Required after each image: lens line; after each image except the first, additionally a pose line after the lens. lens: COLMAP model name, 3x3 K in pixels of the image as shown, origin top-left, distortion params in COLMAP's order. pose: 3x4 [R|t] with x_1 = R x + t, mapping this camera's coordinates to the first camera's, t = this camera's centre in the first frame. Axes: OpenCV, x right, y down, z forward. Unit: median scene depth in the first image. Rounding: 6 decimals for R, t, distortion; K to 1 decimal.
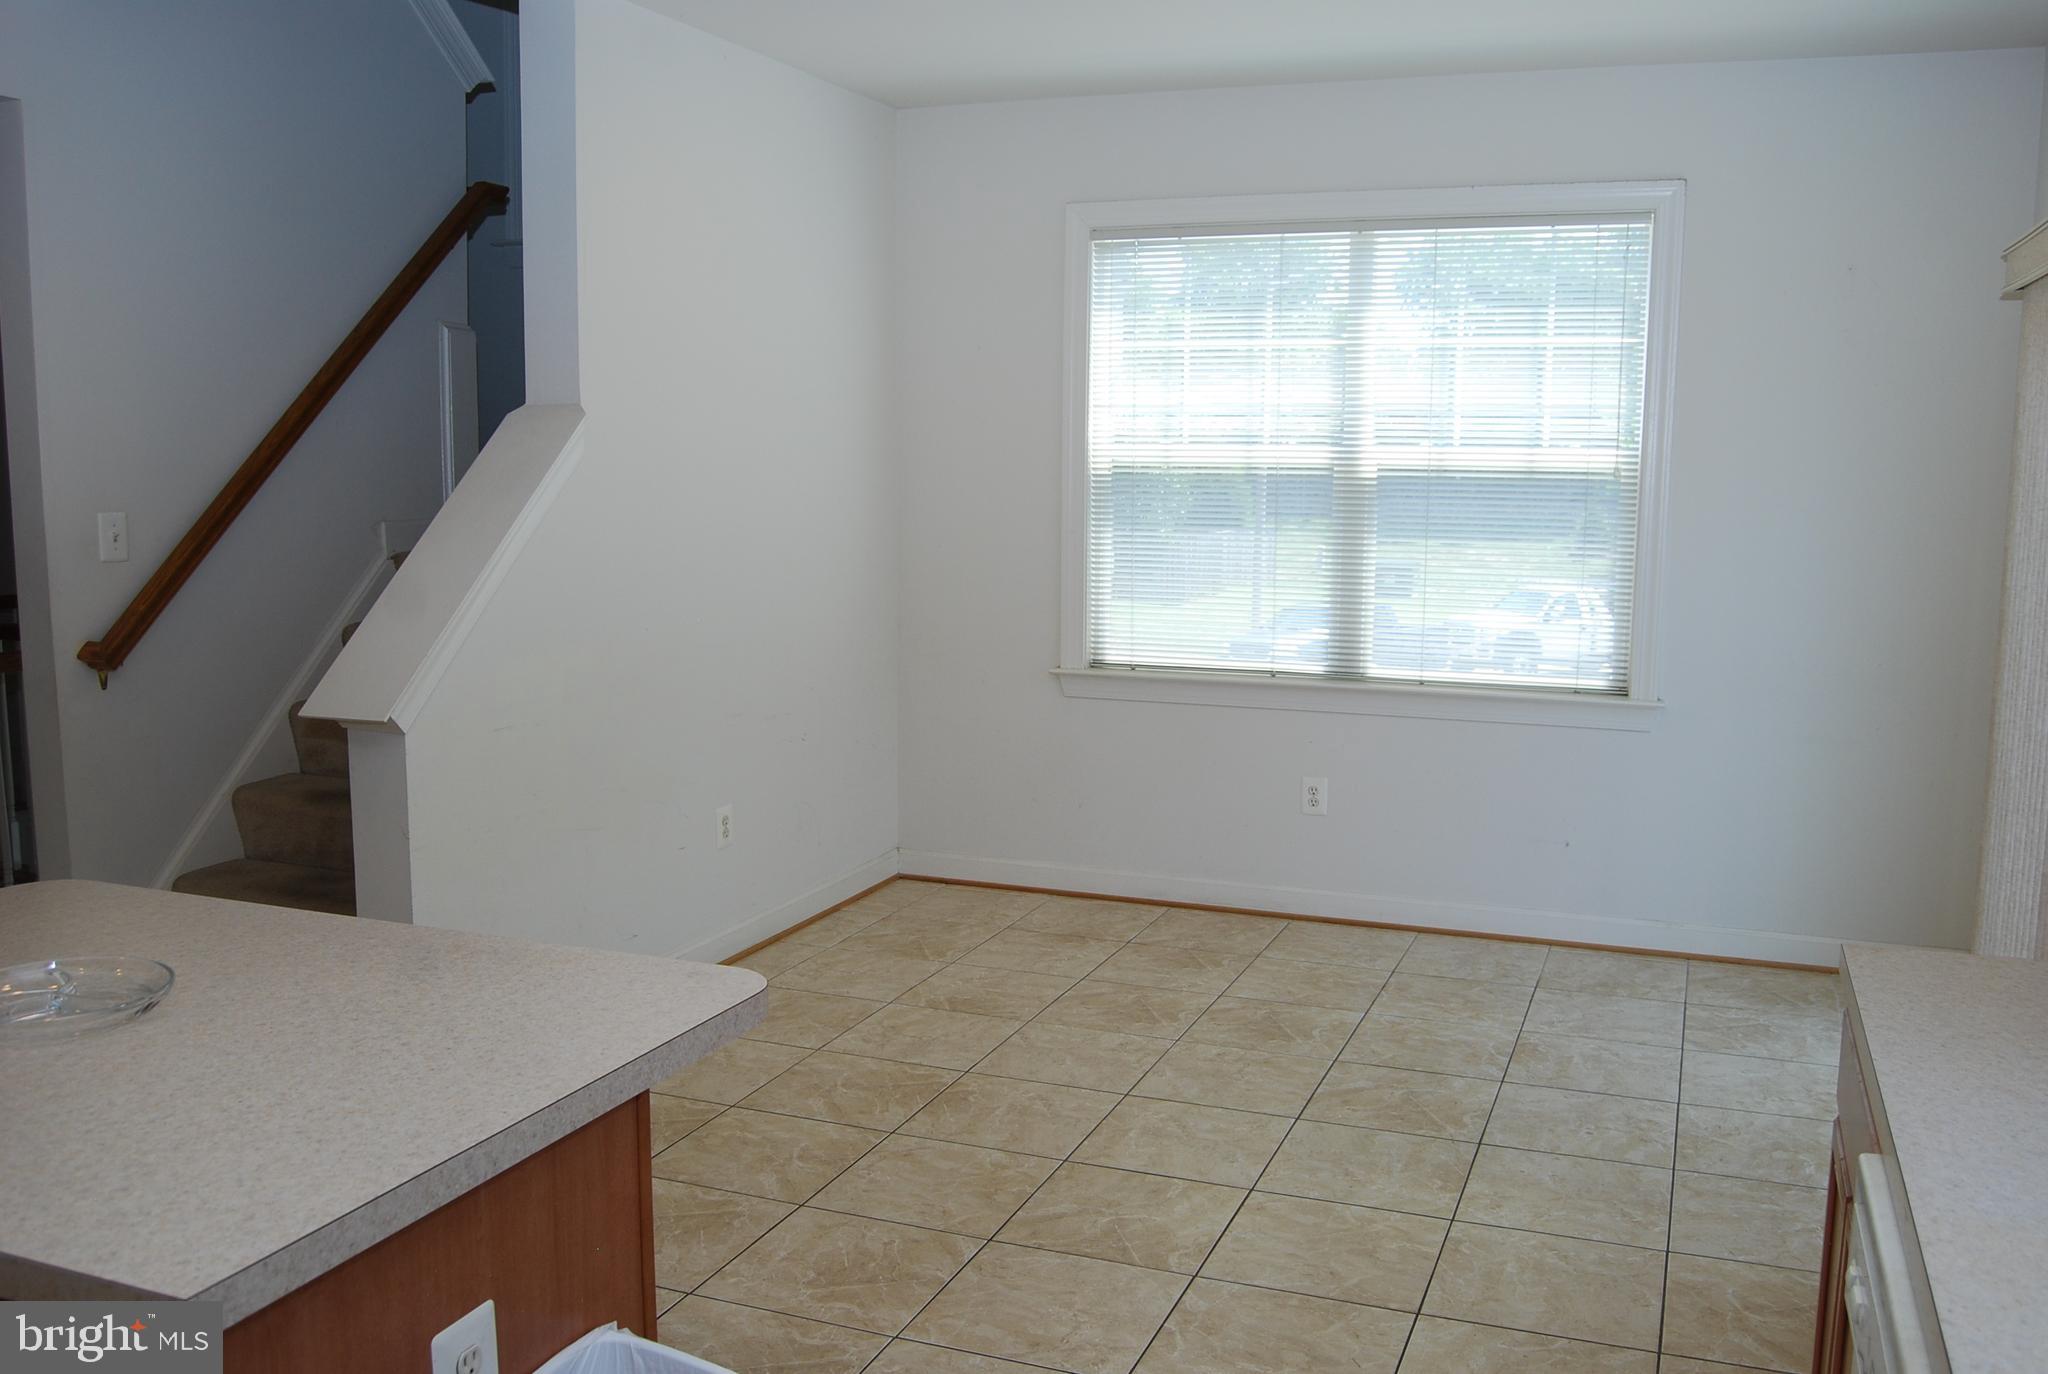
lens RADIAL K [[1738.0, 0, 1061.2], [0, 1738.0, 700.2], [0, 0, 1]] dist [-0.078238, 0.017861]
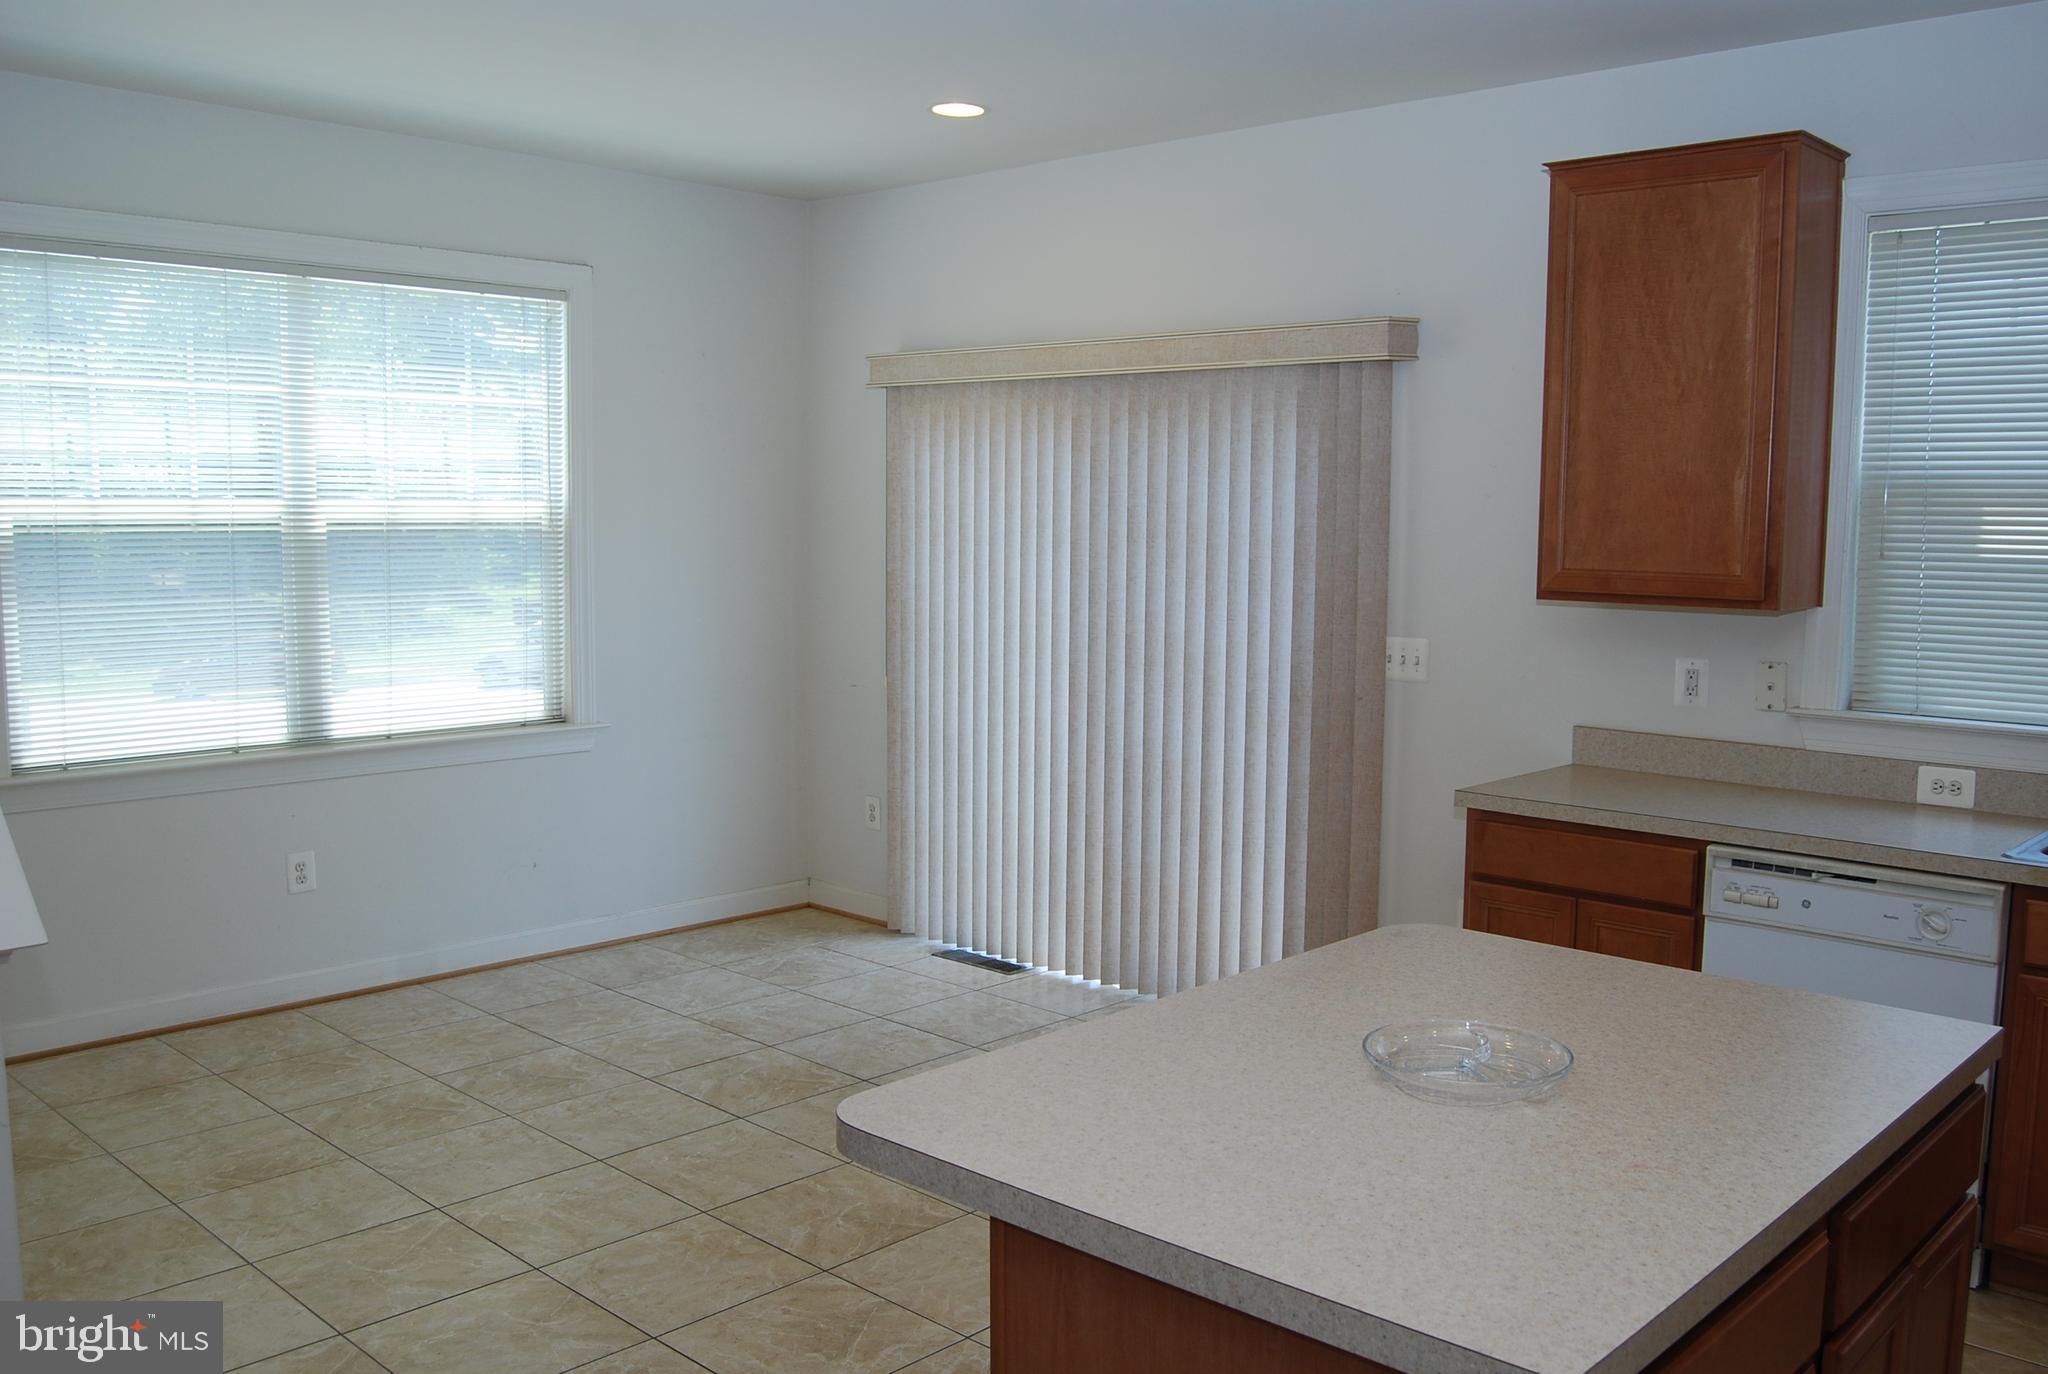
lens RADIAL K [[1738.0, 0, 1061.2], [0, 1738.0, 700.2], [0, 0, 1]] dist [-0.078238, 0.017861]
pose [[0.373418, -0.107622, 0.921399, -0.595103], [0.120216, 0.990486, 0.066971, -0.054290], [-0.919841, 0.085759, 0.382803, 0.284918]]
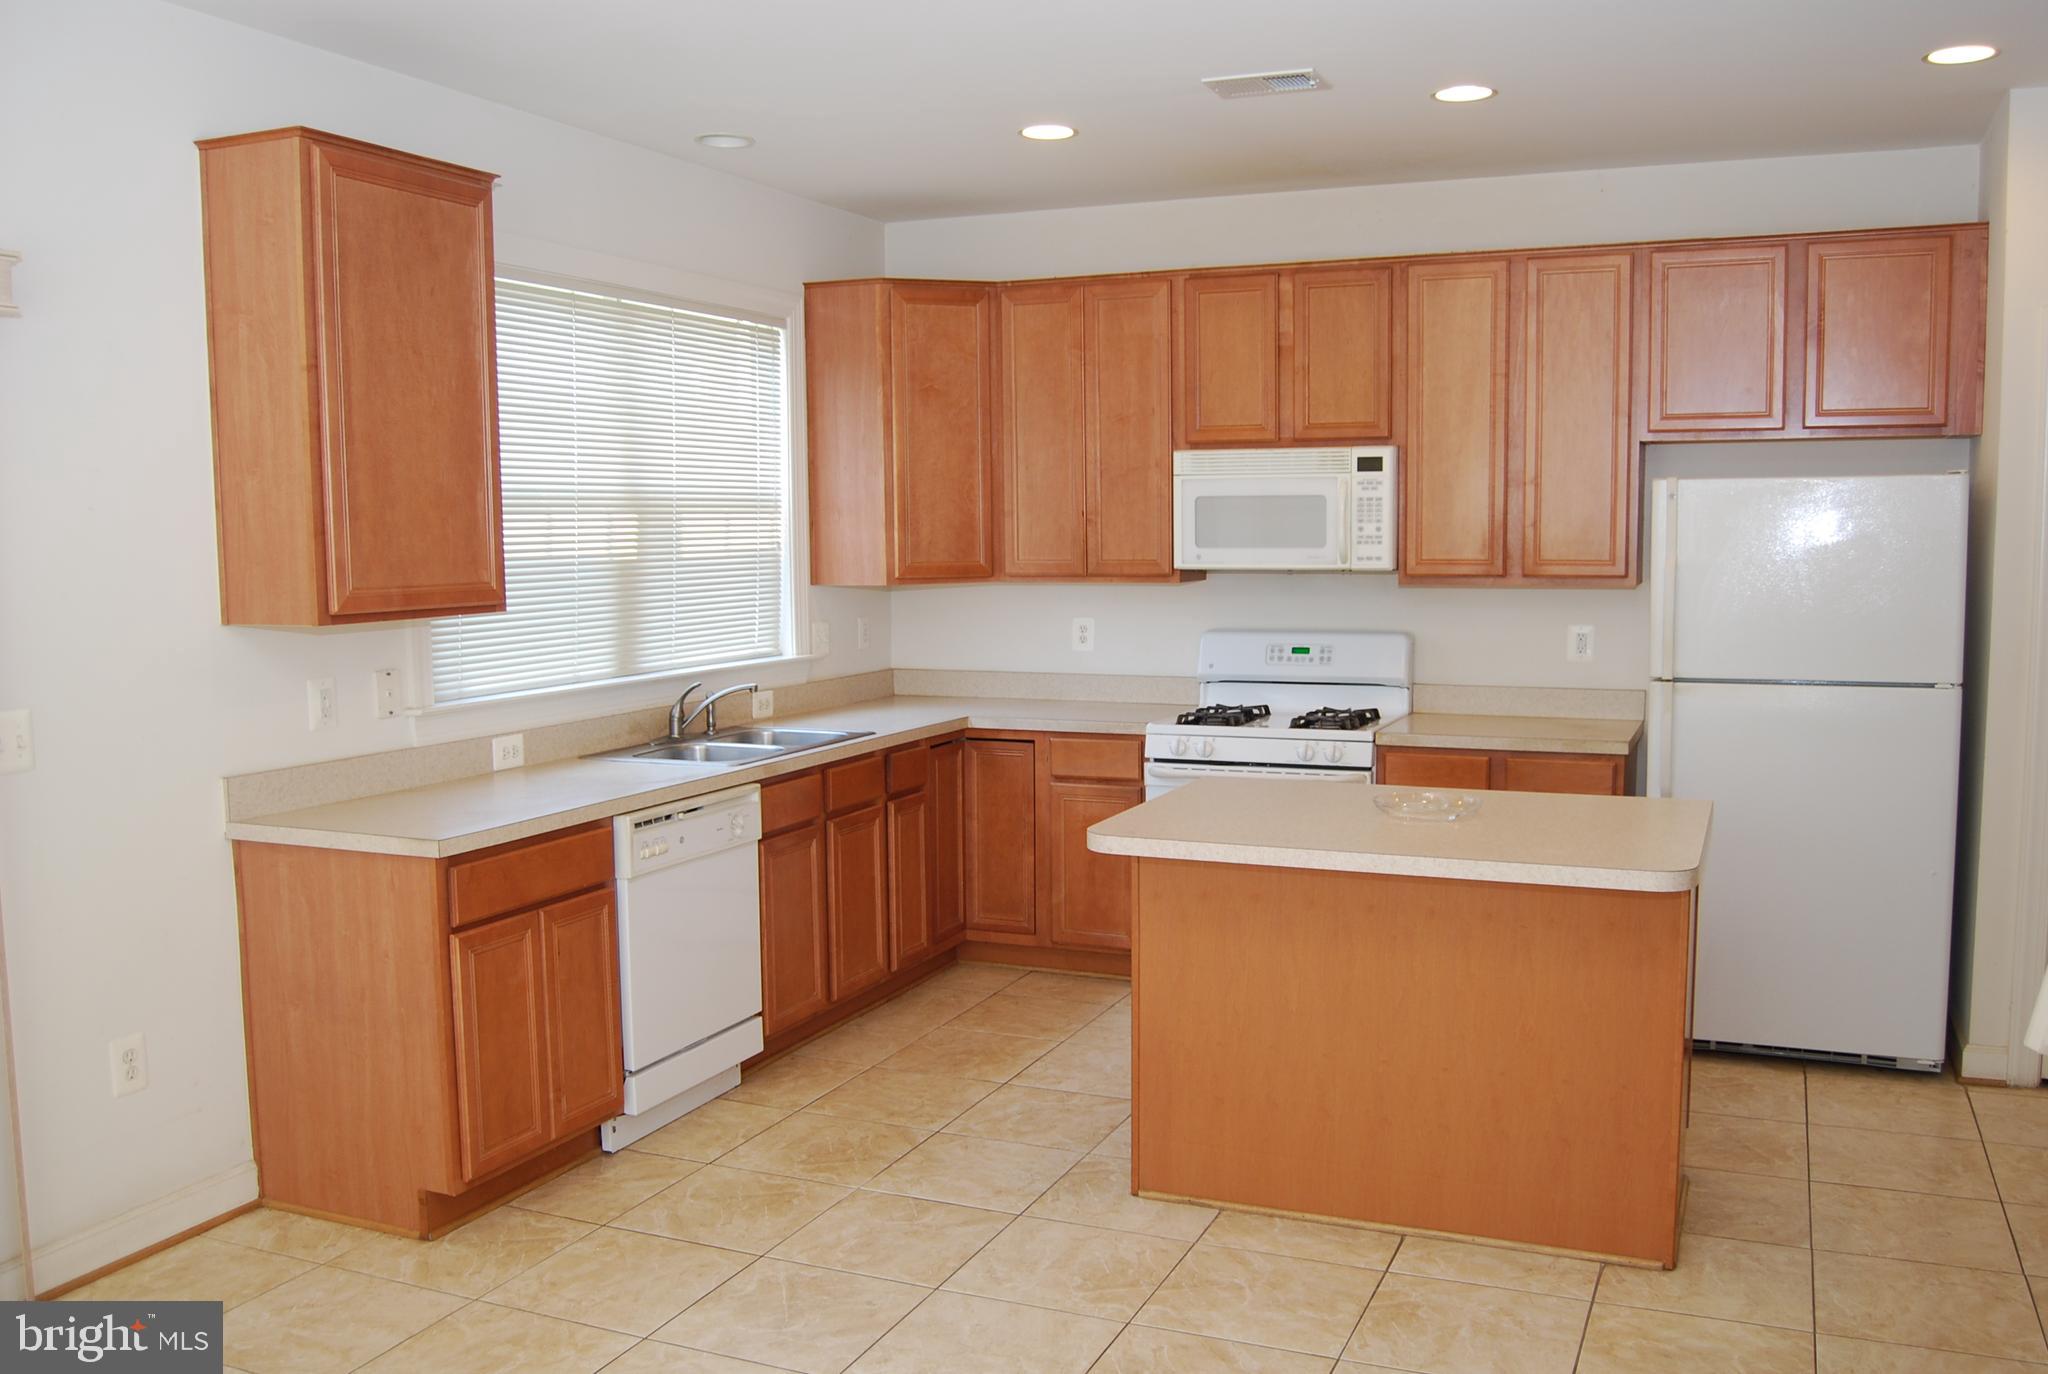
lens RADIAL K [[1738.0, 0, 1061.2], [0, 1738.0, 700.2], [0, 0, 1]] dist [-0.078238, 0.017861]
pose [[-0.999360, -0.006853, 0.035096, -0.079327], [0.001620, 0.971782, 0.235874, -0.157709], [-0.035722, 0.235780, -0.971150, 1.076740]]
